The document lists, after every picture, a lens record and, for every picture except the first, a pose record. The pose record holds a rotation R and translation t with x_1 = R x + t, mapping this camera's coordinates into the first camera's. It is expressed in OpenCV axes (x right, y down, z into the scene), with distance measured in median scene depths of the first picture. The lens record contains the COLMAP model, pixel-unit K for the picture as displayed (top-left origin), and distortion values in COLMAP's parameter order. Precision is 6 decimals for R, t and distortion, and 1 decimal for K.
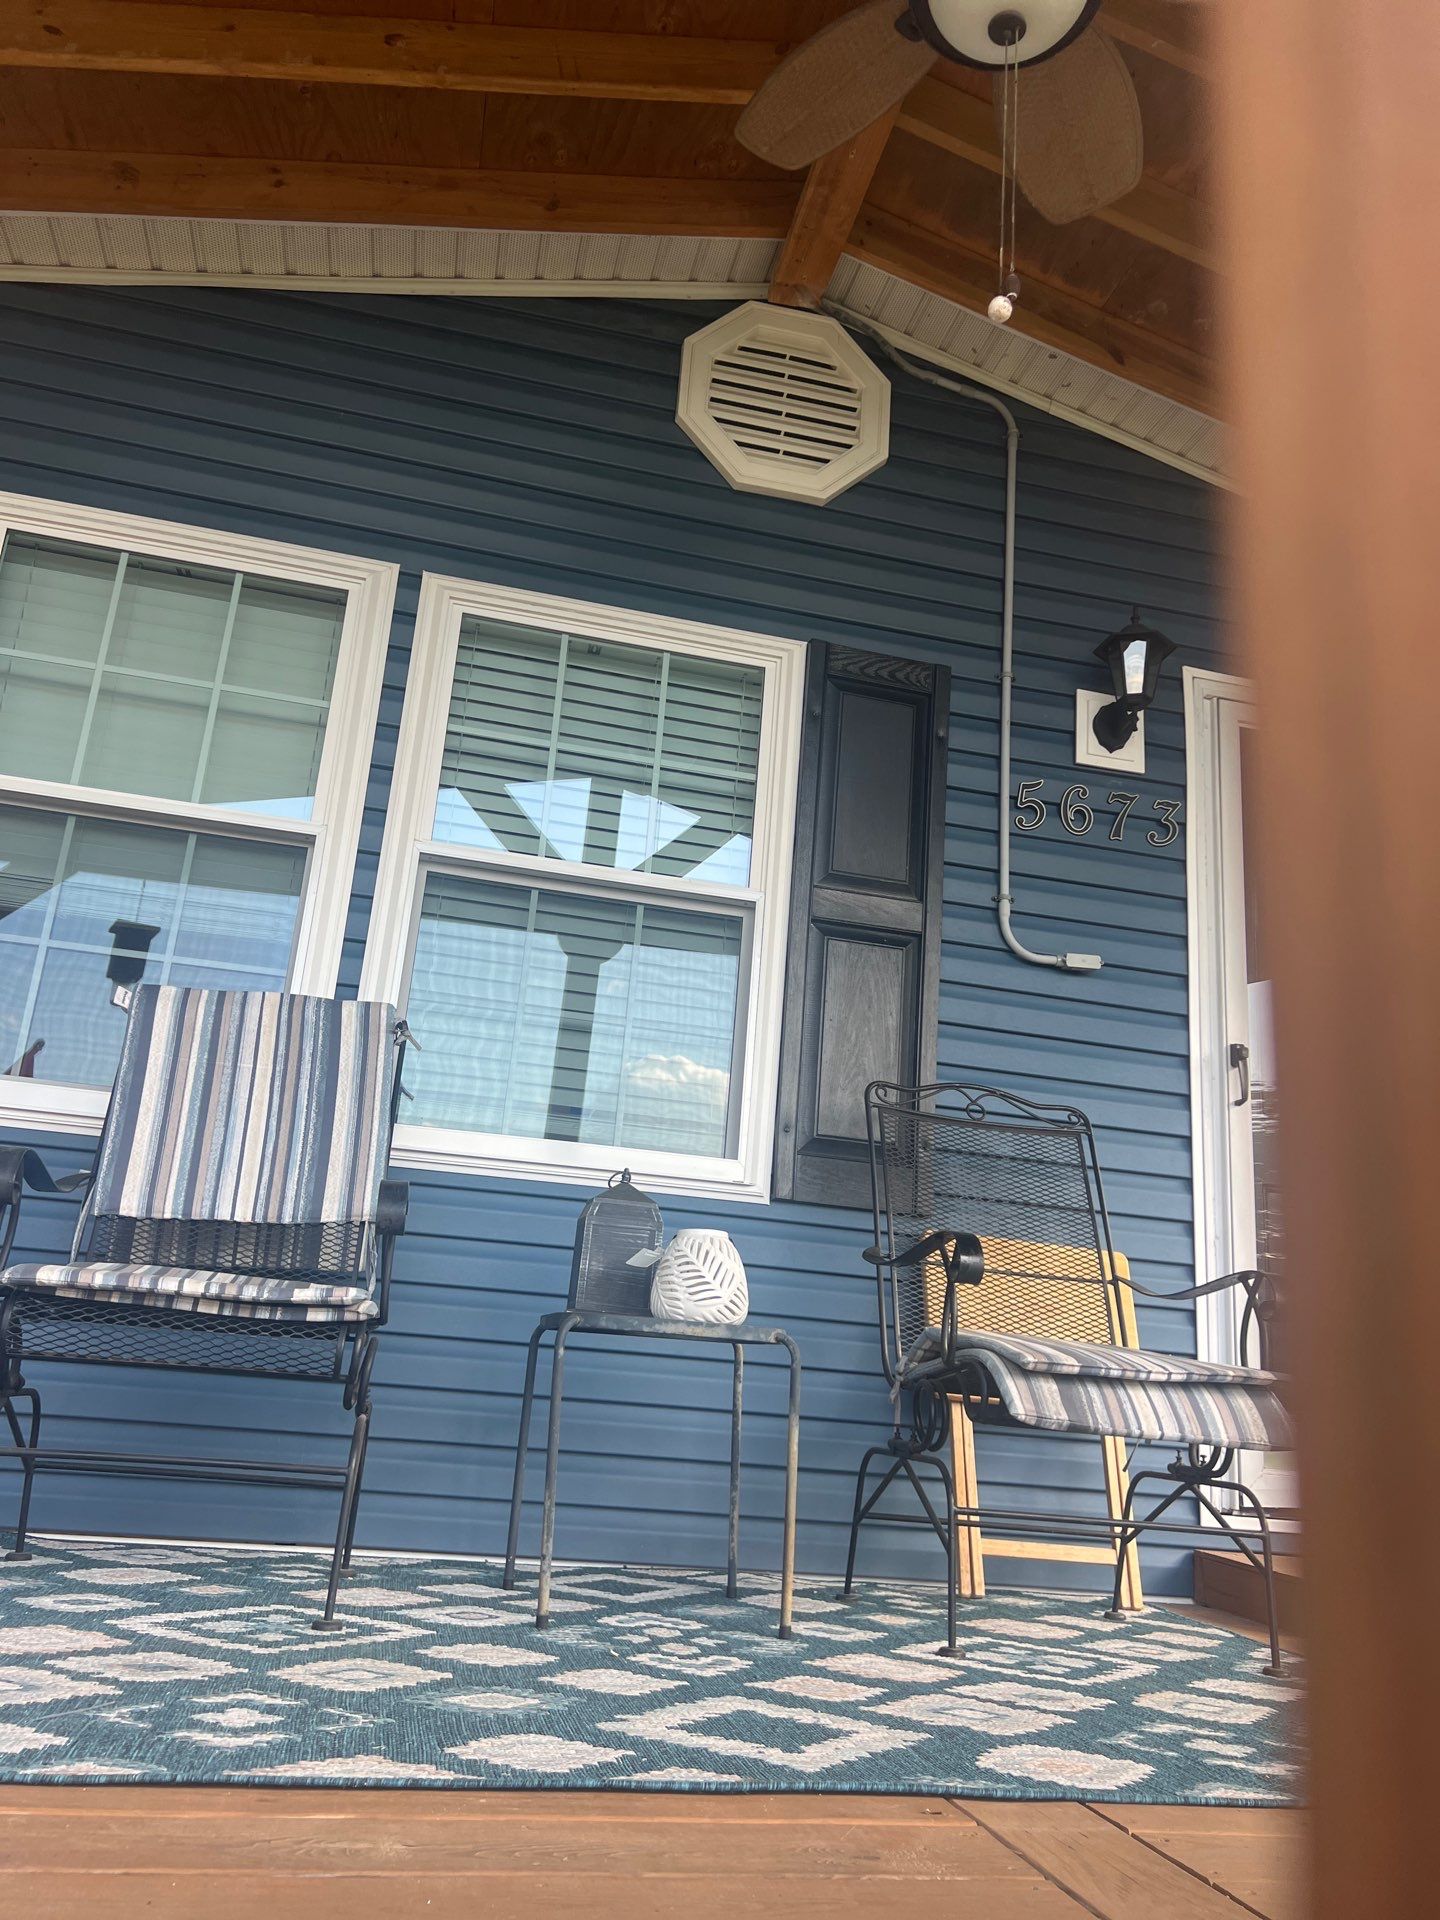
lens RADIAL K [[1406.6, 0, 718.9], [0, 1406.6, 958.3], [0, 0, 1]] dist [0.011160, -0.011748]
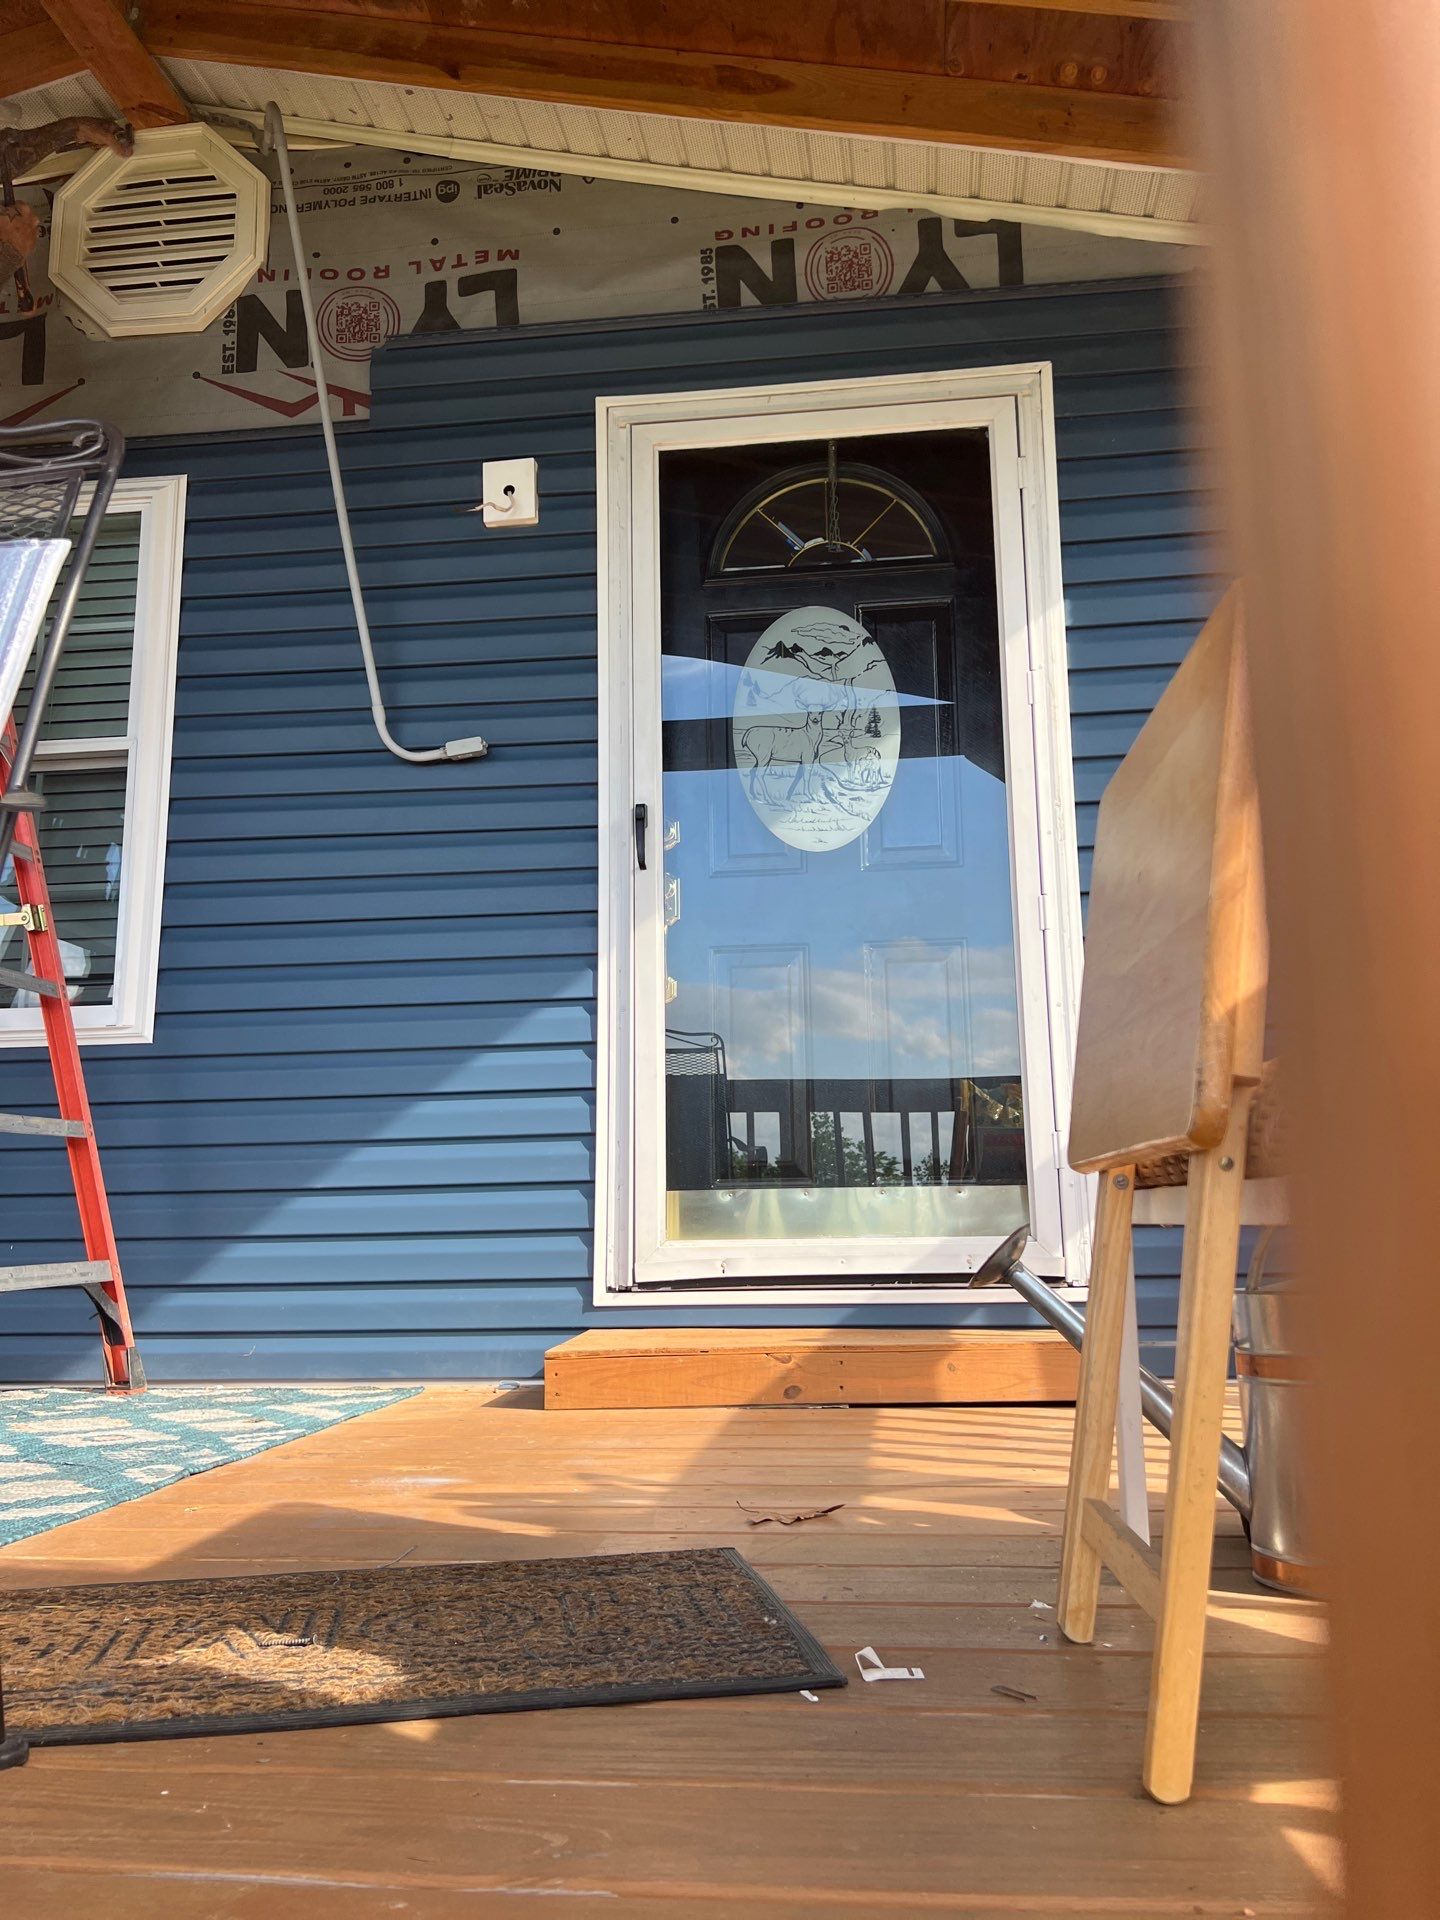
lens RADIAL K [[1406.6, 0, 720.3], [0, 1406.6, 965.3], [0, 0, 1]] dist [0.011160, -0.011748]
pose [[0.943118, -0.135829, -0.303445, 0.650404], [0.168007, 0.982331, 0.082459, 0.092935], [0.286883, -0.128750, 0.949274, 0.115693]]
